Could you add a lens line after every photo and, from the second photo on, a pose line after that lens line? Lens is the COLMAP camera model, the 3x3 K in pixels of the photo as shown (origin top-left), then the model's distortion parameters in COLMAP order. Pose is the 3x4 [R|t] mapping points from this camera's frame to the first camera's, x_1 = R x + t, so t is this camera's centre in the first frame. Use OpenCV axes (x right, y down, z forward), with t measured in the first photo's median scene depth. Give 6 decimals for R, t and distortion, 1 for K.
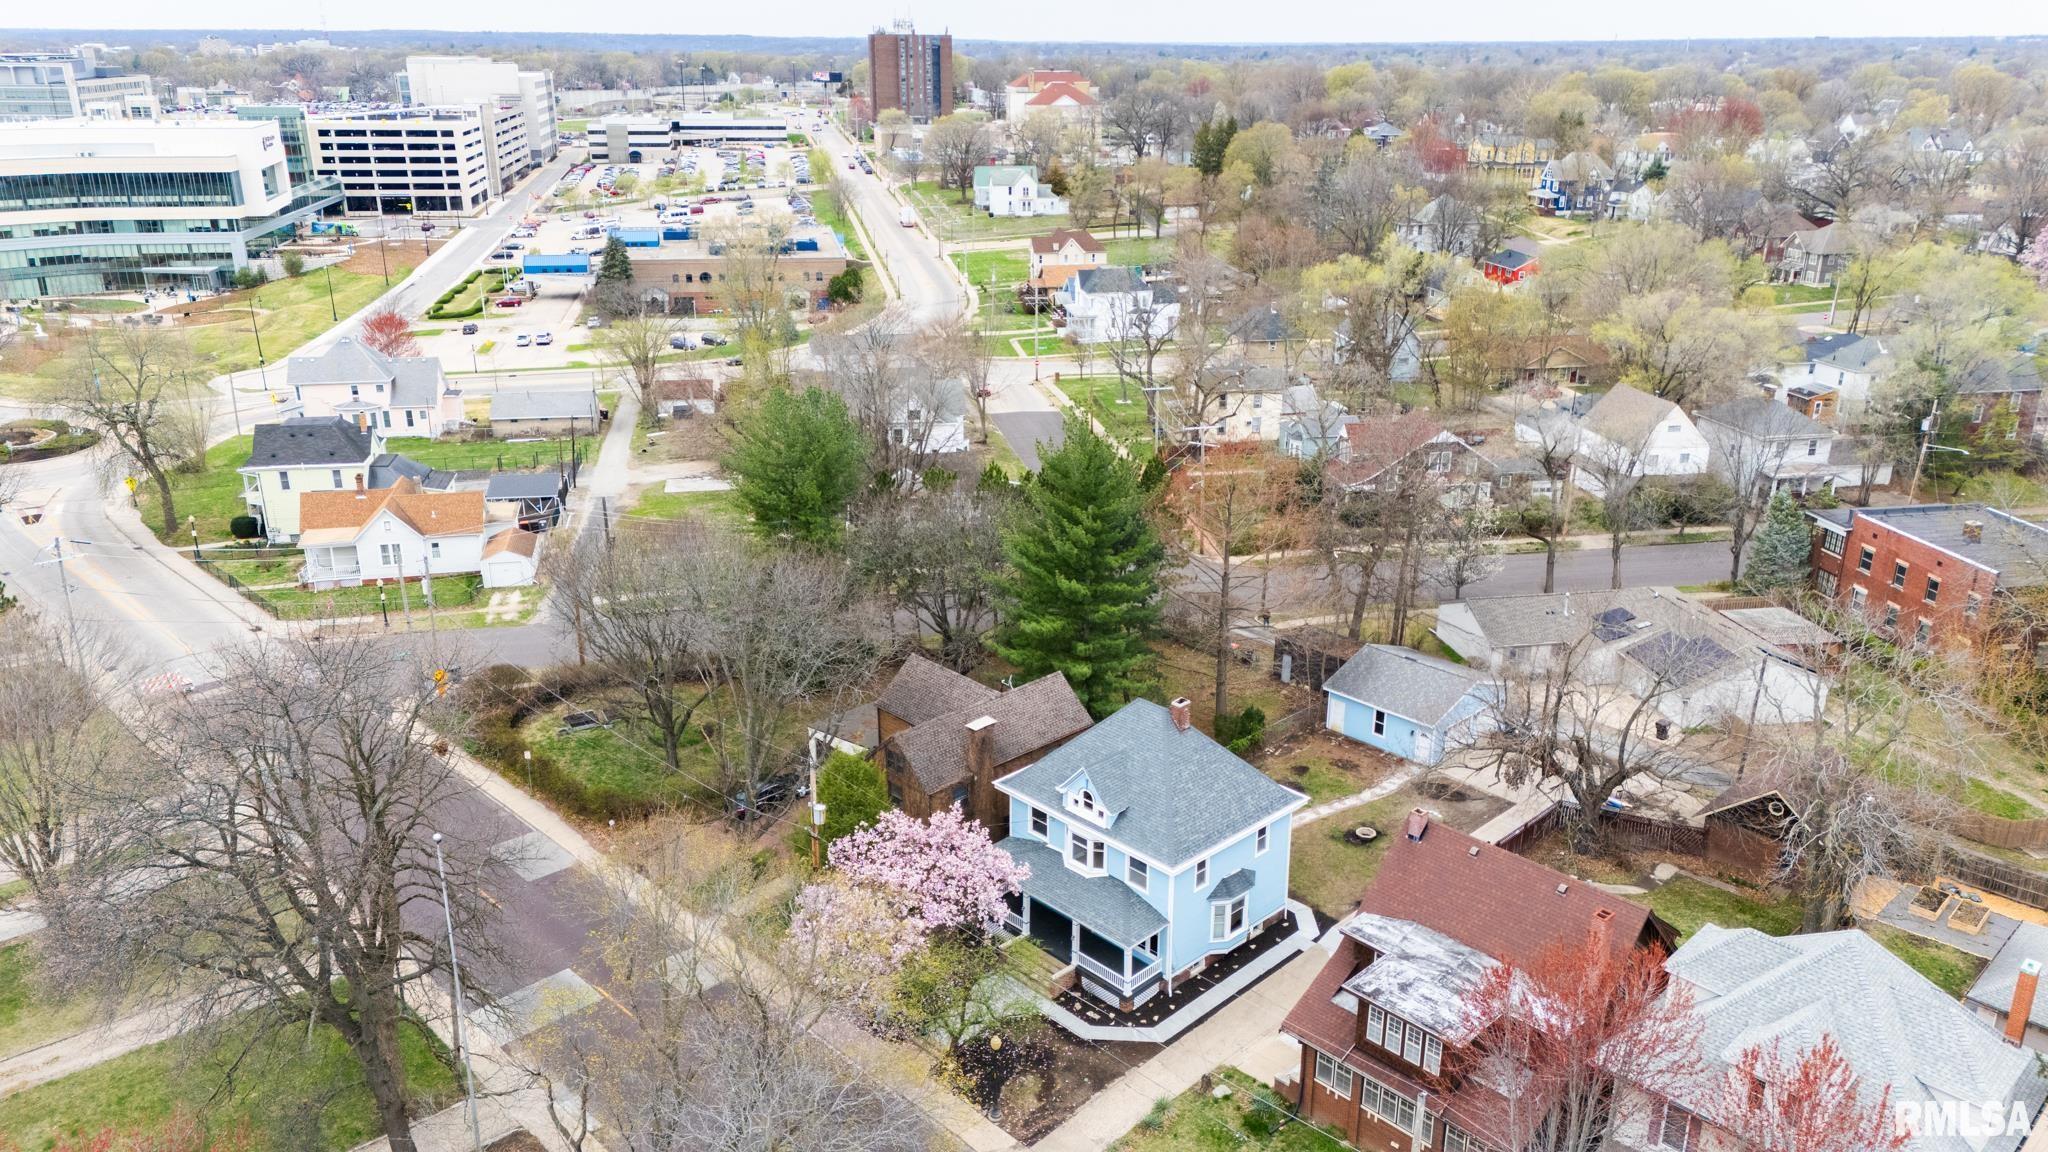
lens RADIAL K [[1500.7, 0, 1026.8], [0, 1500.7, 573.2], [0, 0, 1]] dist [0.065492, -0.011843]
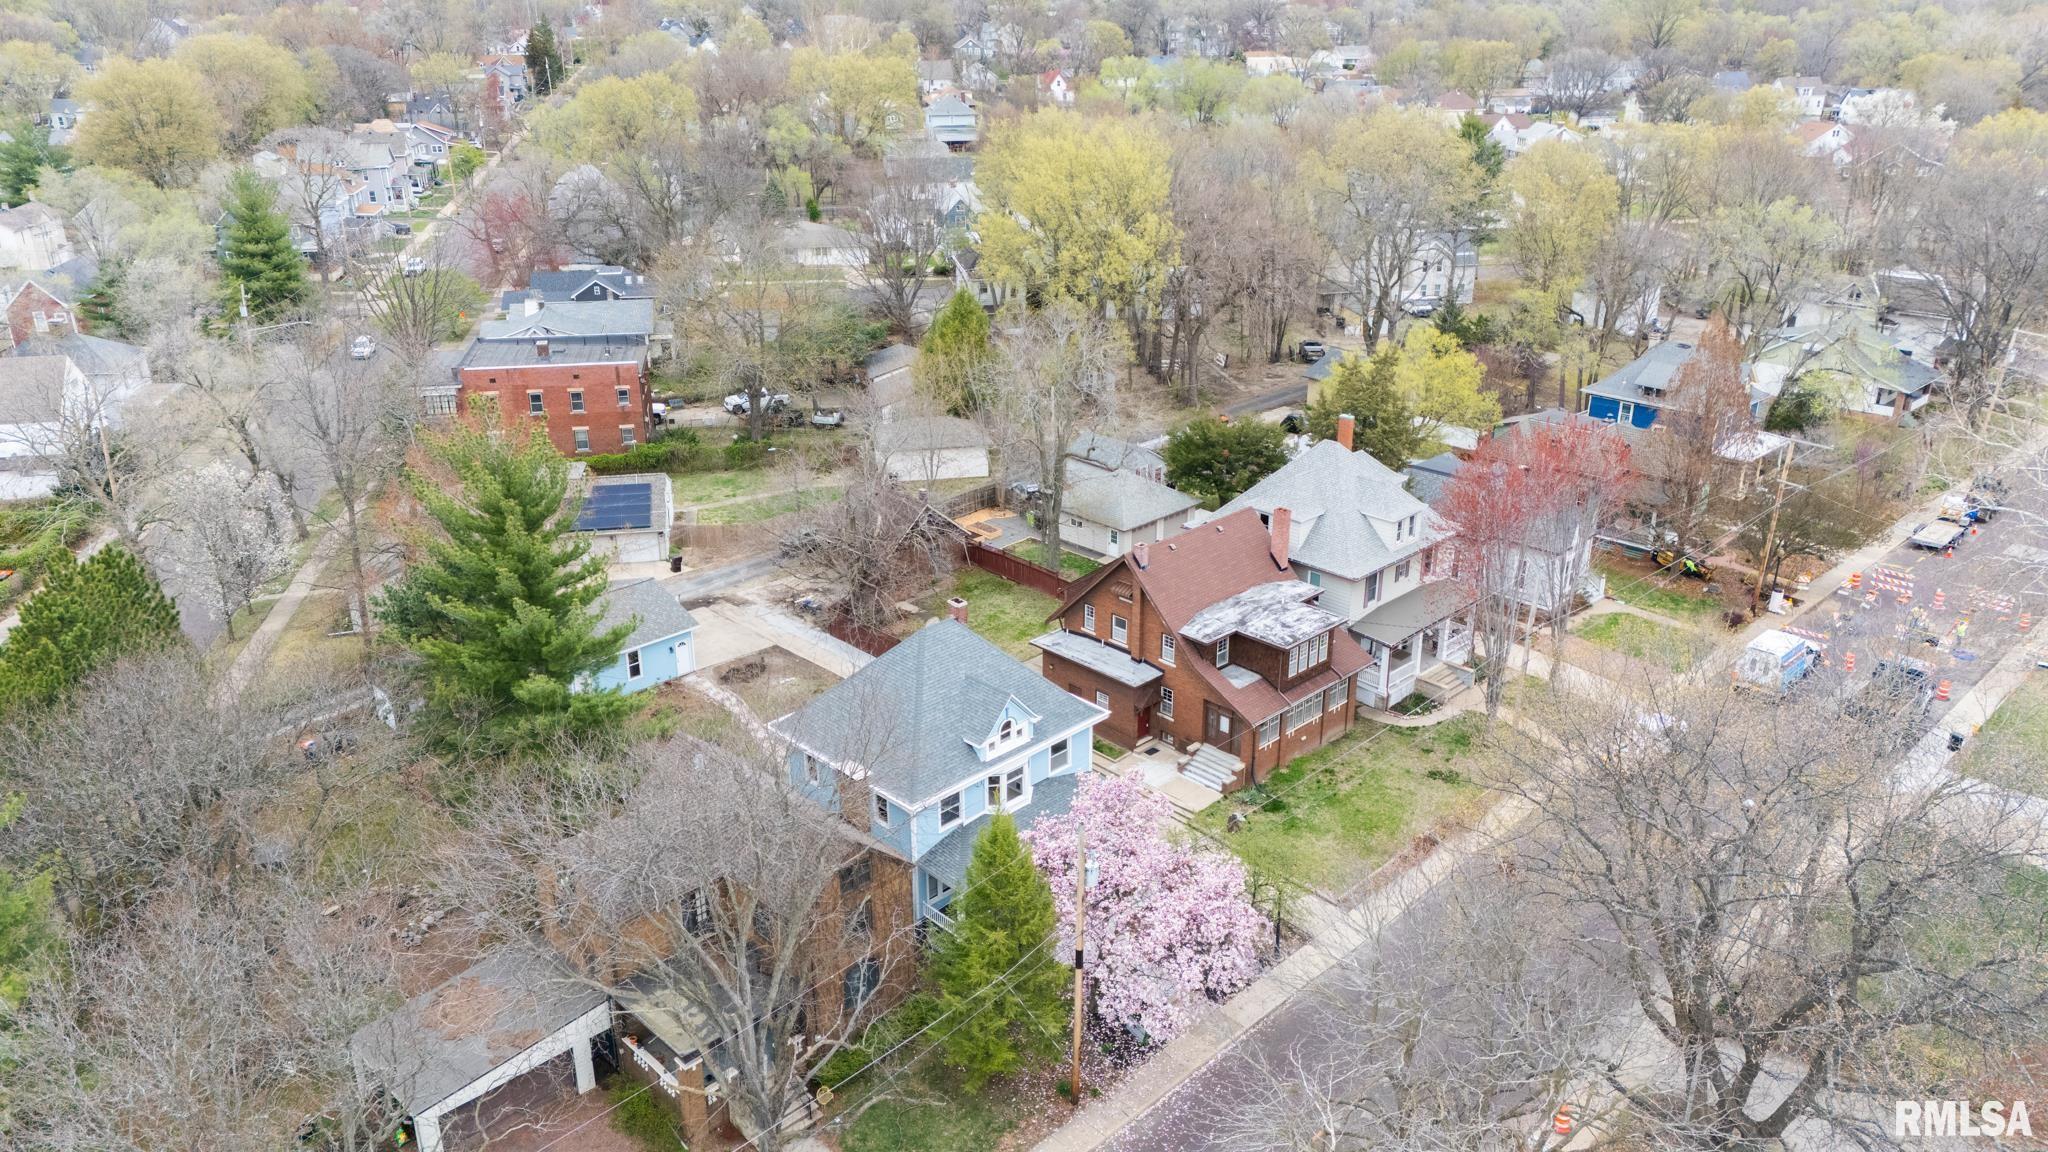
lens RADIAL K [[1500.7, 0, 1023.9], [0, 1500.7, 577.3], [0, 0, 1]] dist [0.065492, -0.011843]
pose [[-0.007698, -0.385501, 0.922675, -0.726439], [0.339453, 0.866905, 0.365032, -0.245564], [-0.940592, 0.316015, 0.124186, 0.807723]]
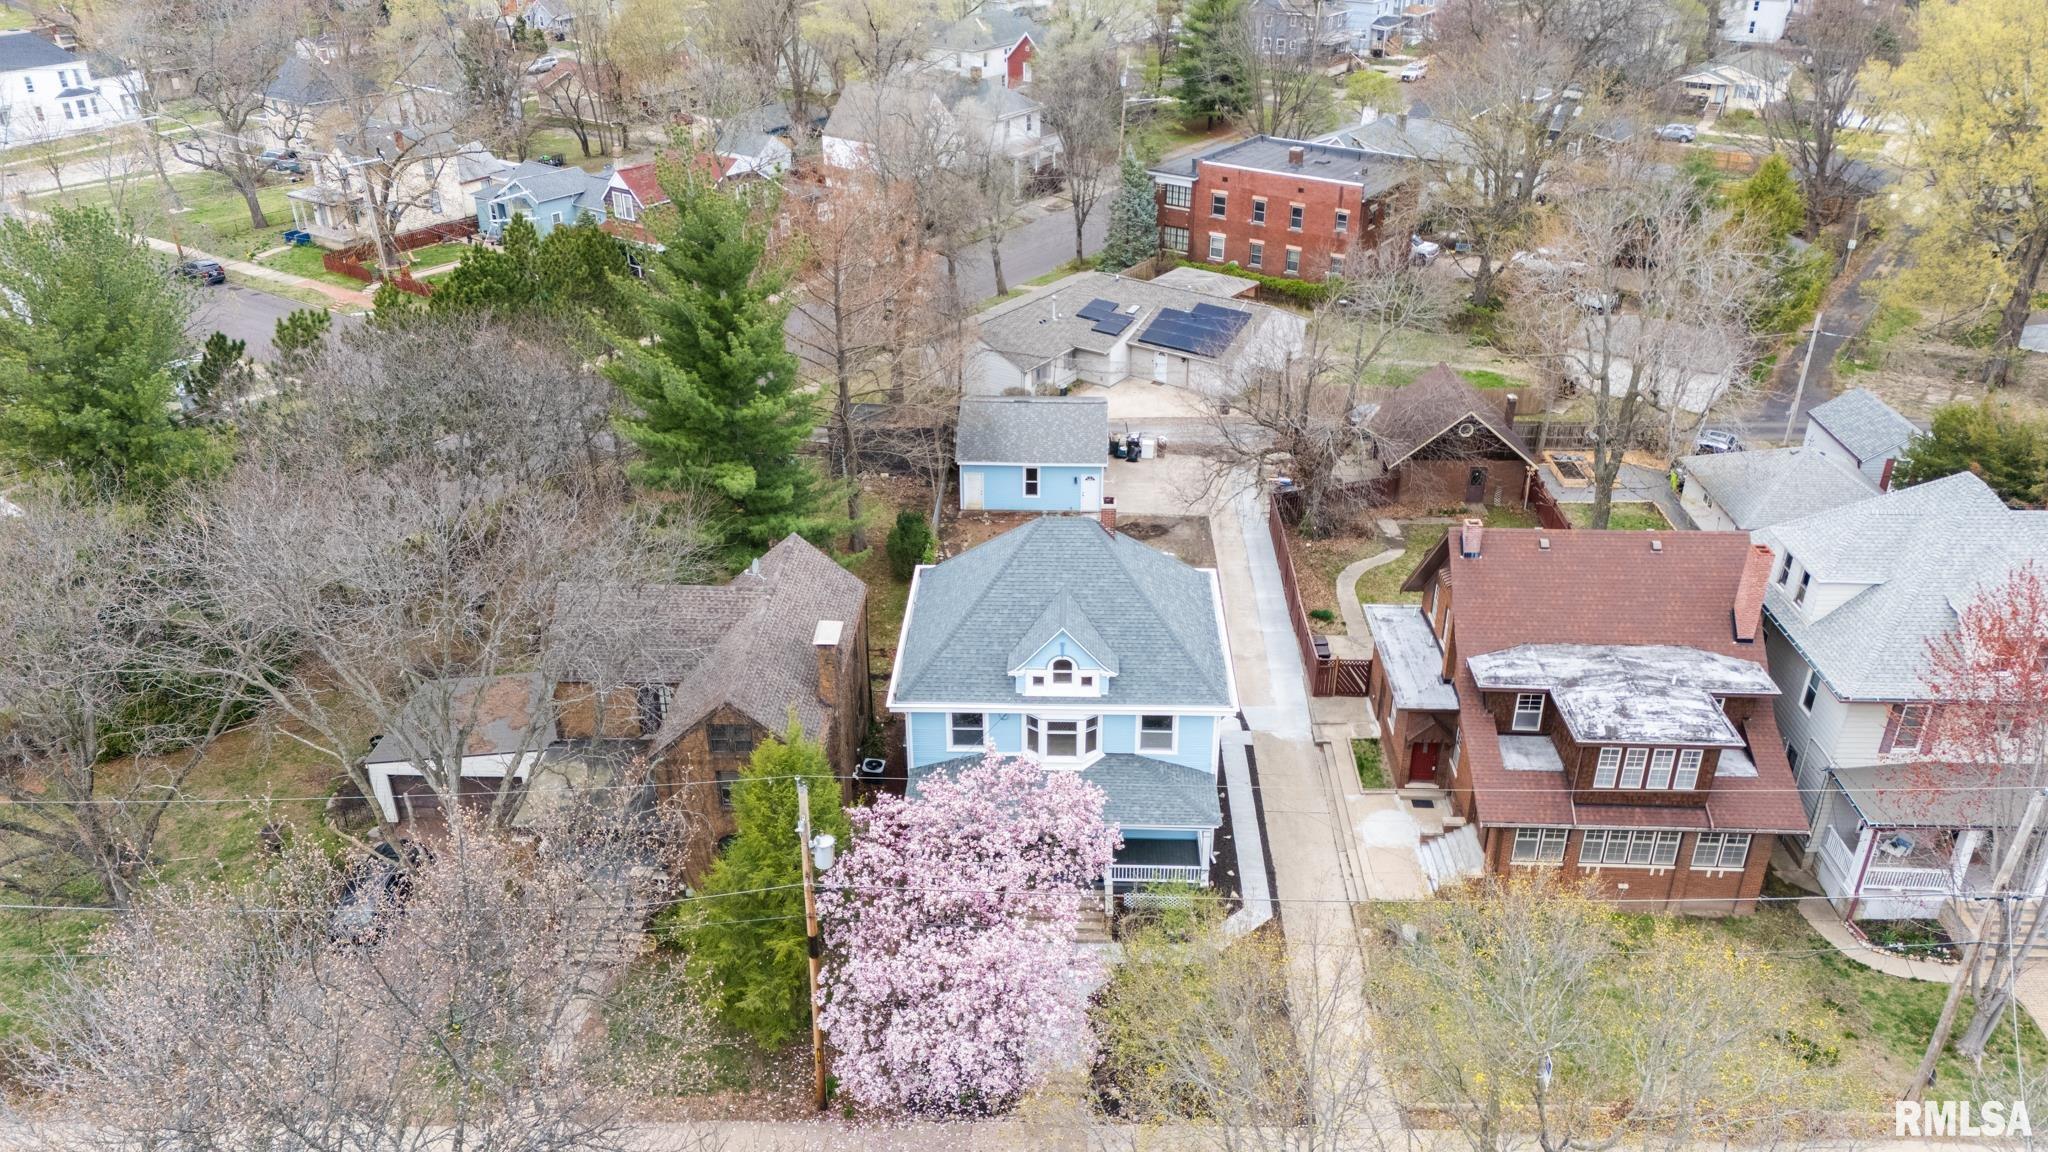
lens RADIAL K [[1500.7, 0, 1029.0], [0, 1500.7, 578.3], [0, 0, 1]] dist [0.065492, -0.011843]
pose [[0.716735, -0.332925, 0.612742, -0.374400], [0.239198, 0.942741, 0.232431, -0.056718], [-0.655039, -0.020024, 0.755330, 0.451065]]
